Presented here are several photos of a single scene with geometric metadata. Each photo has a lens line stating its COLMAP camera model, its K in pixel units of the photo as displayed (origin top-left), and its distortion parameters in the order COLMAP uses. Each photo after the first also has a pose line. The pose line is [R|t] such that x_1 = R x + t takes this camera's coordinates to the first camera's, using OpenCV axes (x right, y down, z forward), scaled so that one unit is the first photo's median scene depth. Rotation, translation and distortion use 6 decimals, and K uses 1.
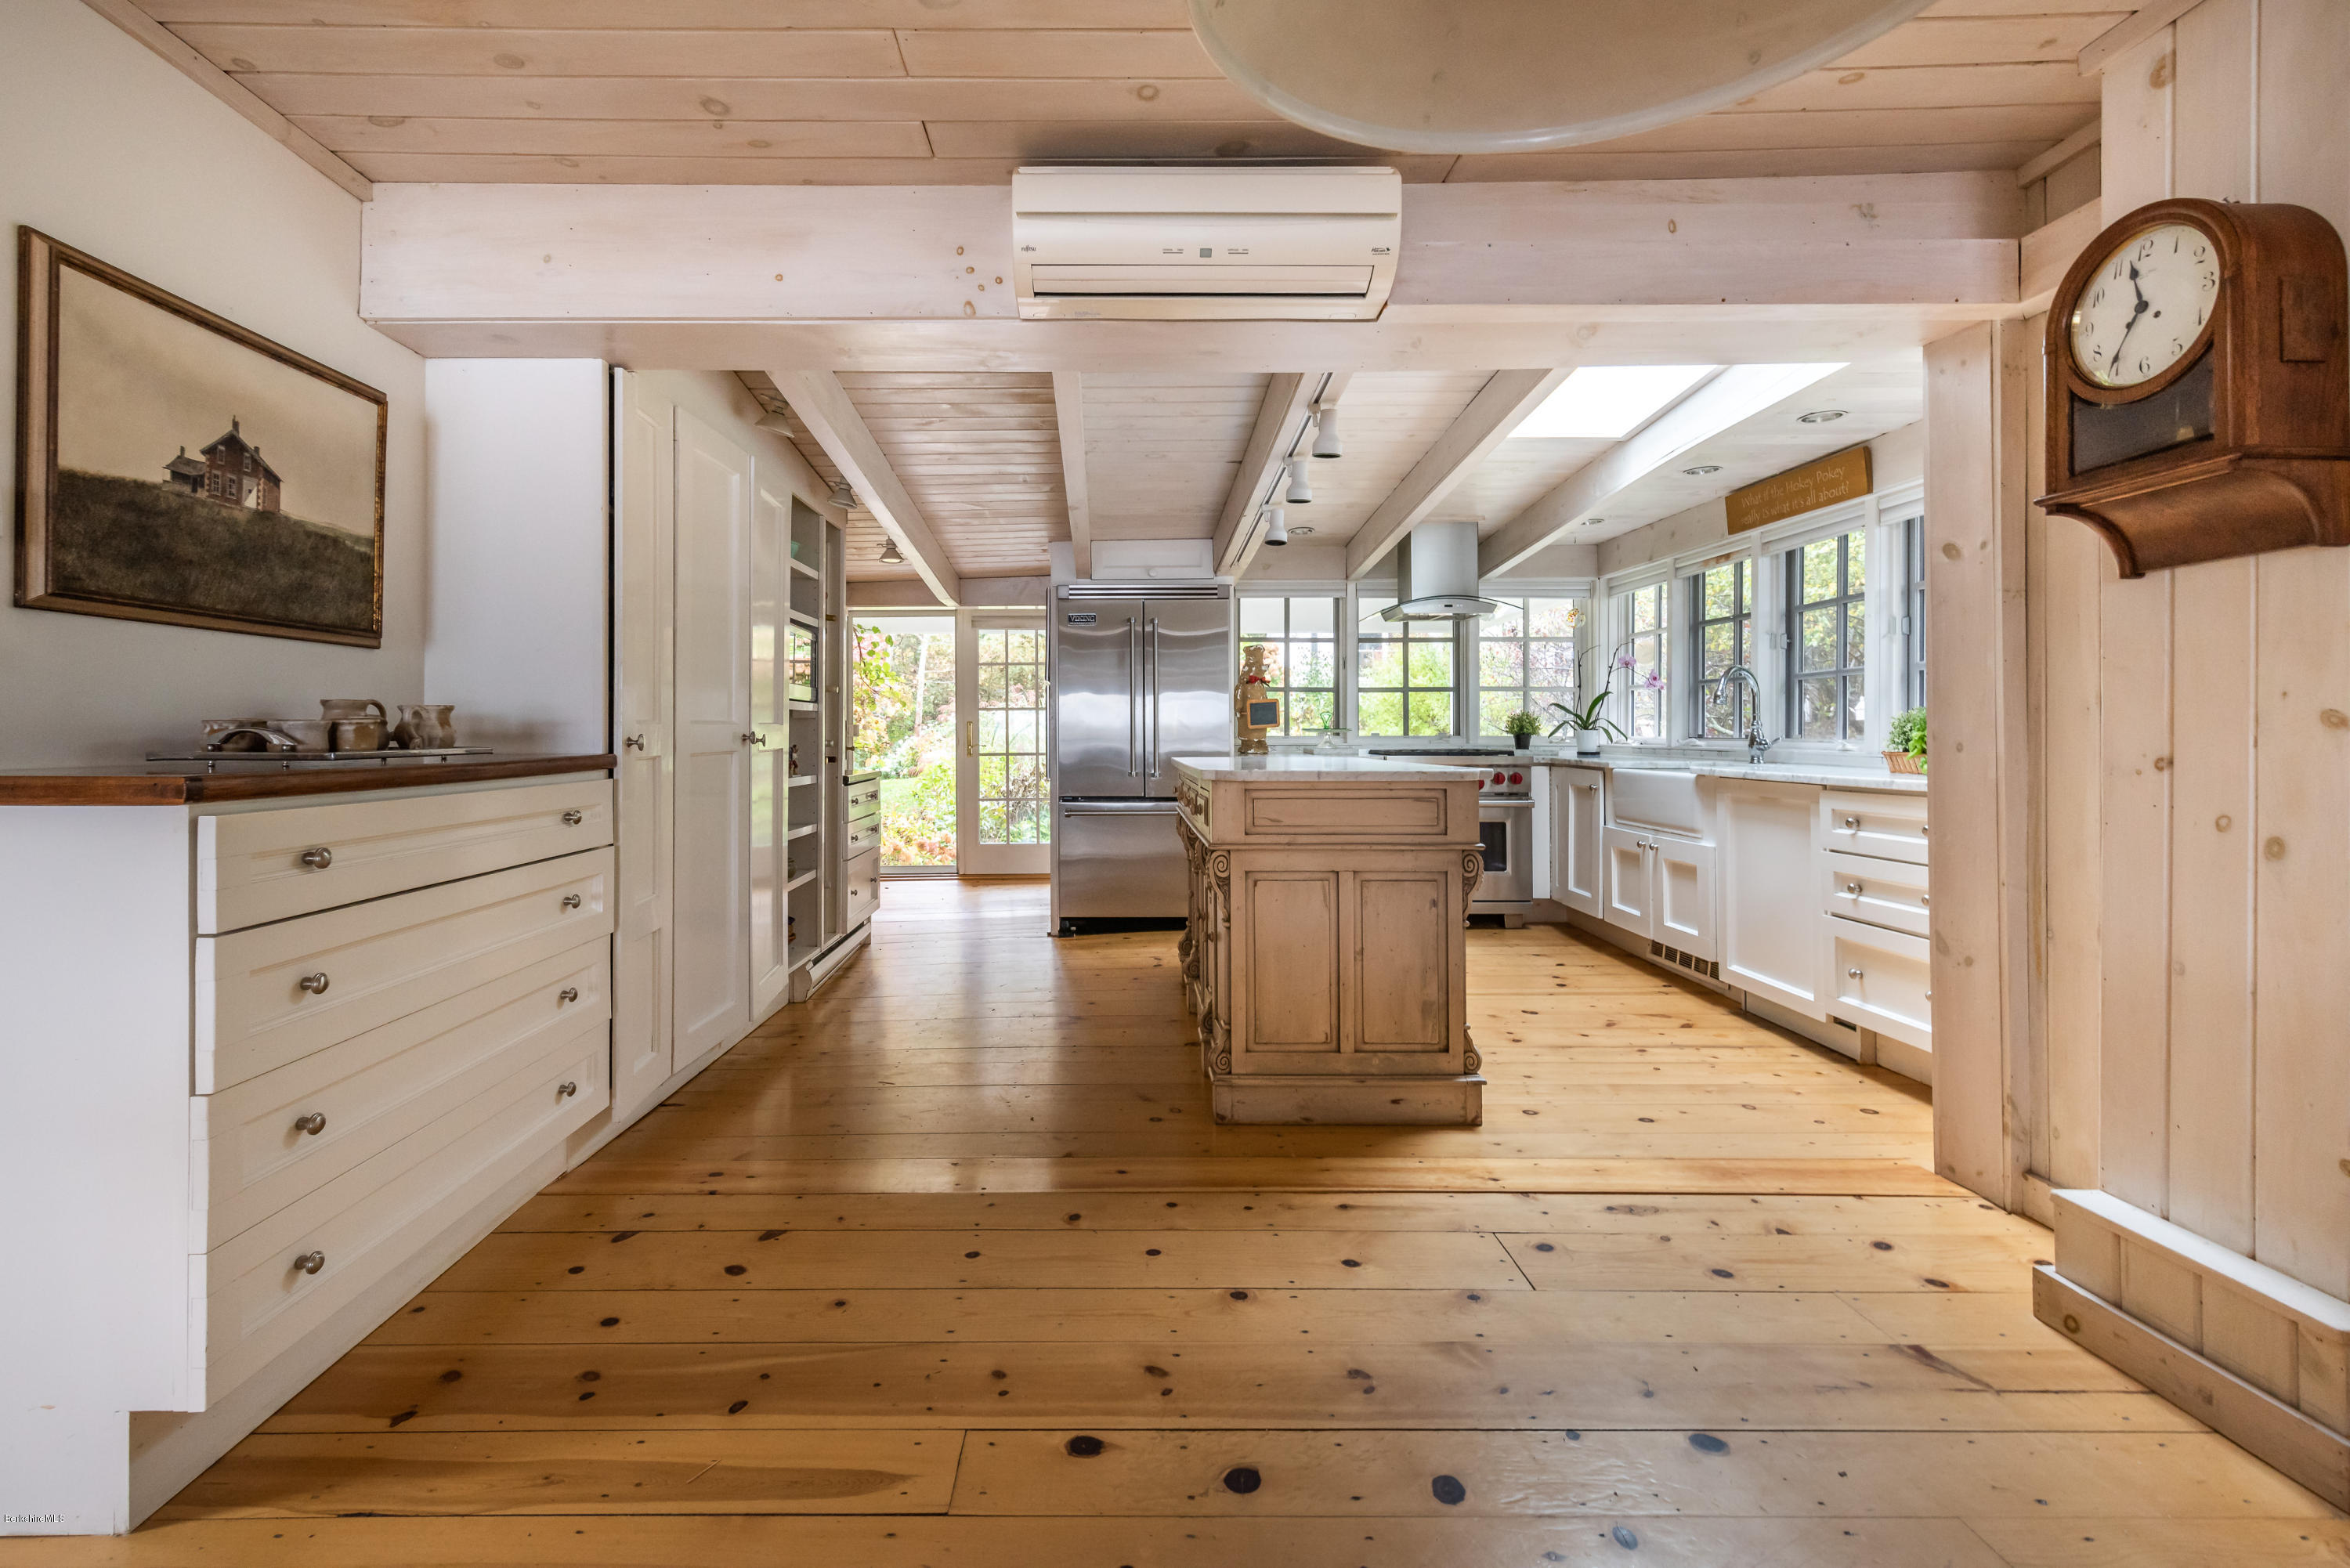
lens RADIAL K [[1039.7, 0, 1124.3], [0, 1039.7, 714.9], [0, 0, 1]] dist [-0.002623, -0.000302]
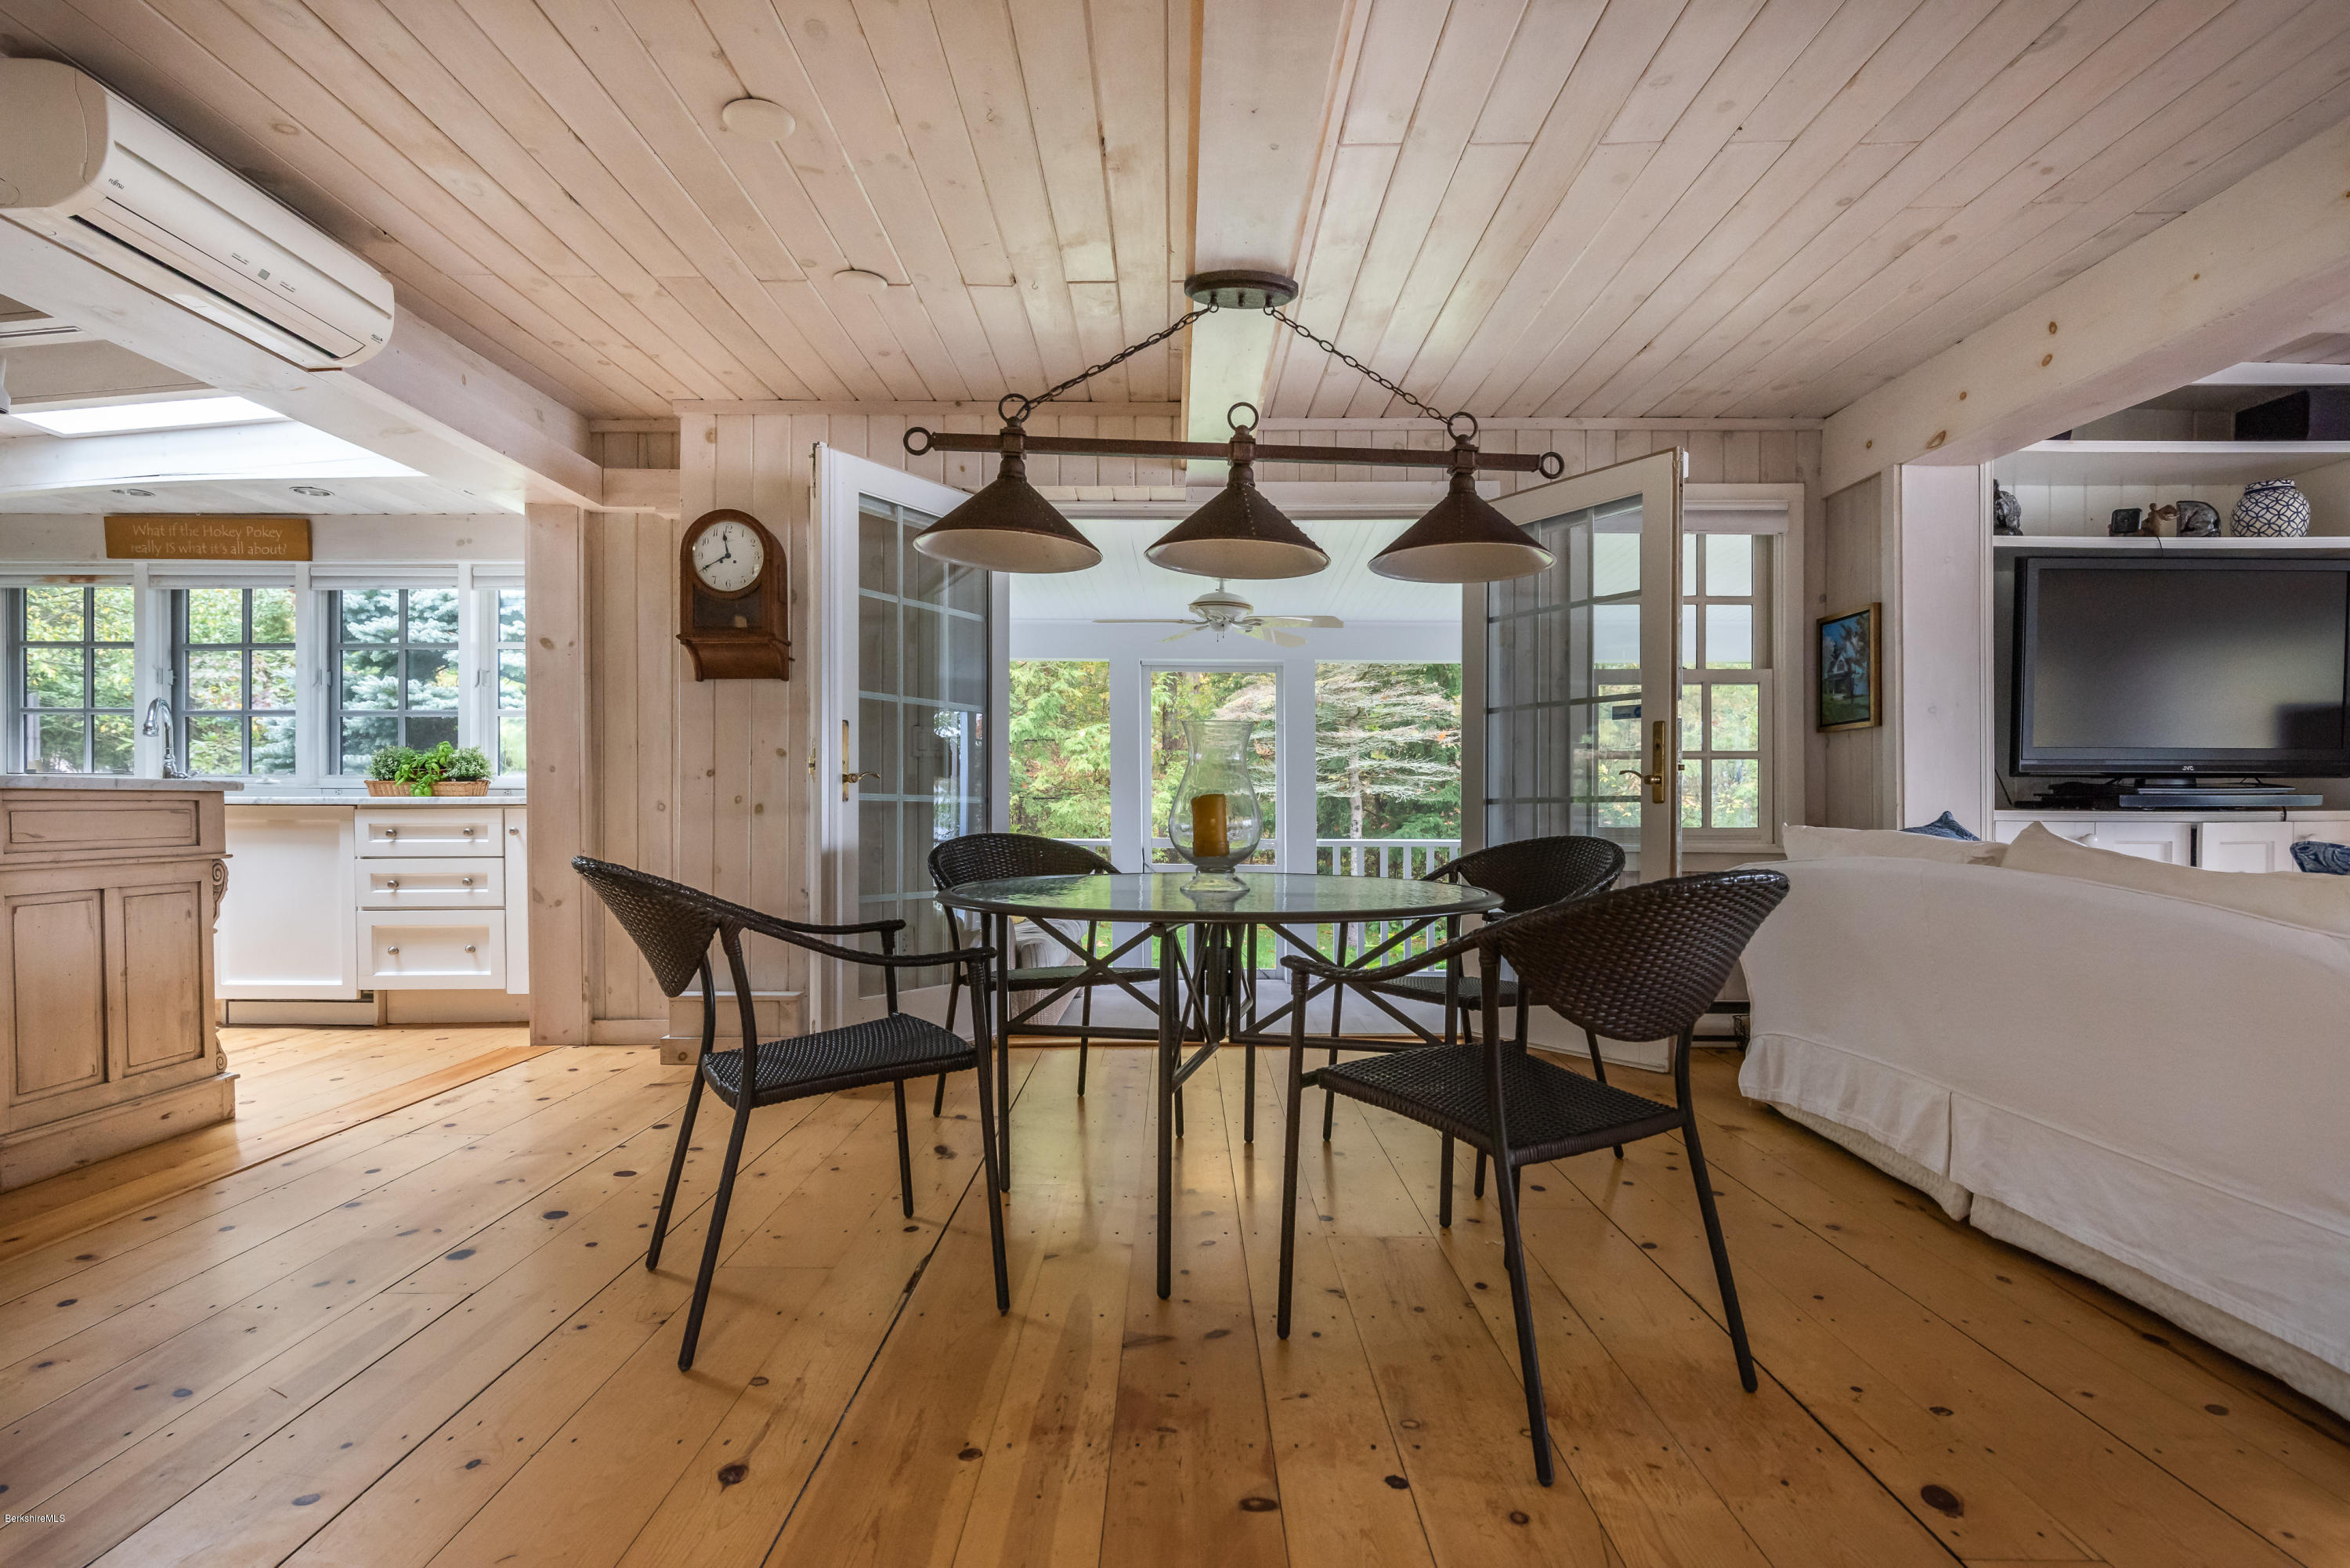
lens RADIAL K [[1207.6, 0, 1171.9], [0, 1207.6, 797.7], [0, 0, 1]] dist [-0.002476, -0.000482]
pose [[-0.002971, 0.007702, 0.999966, -0.888784], [-0.017312, 0.999820, -0.007753, 0.062703], [-0.999846, -0.017334, -0.002837, 0.054959]]
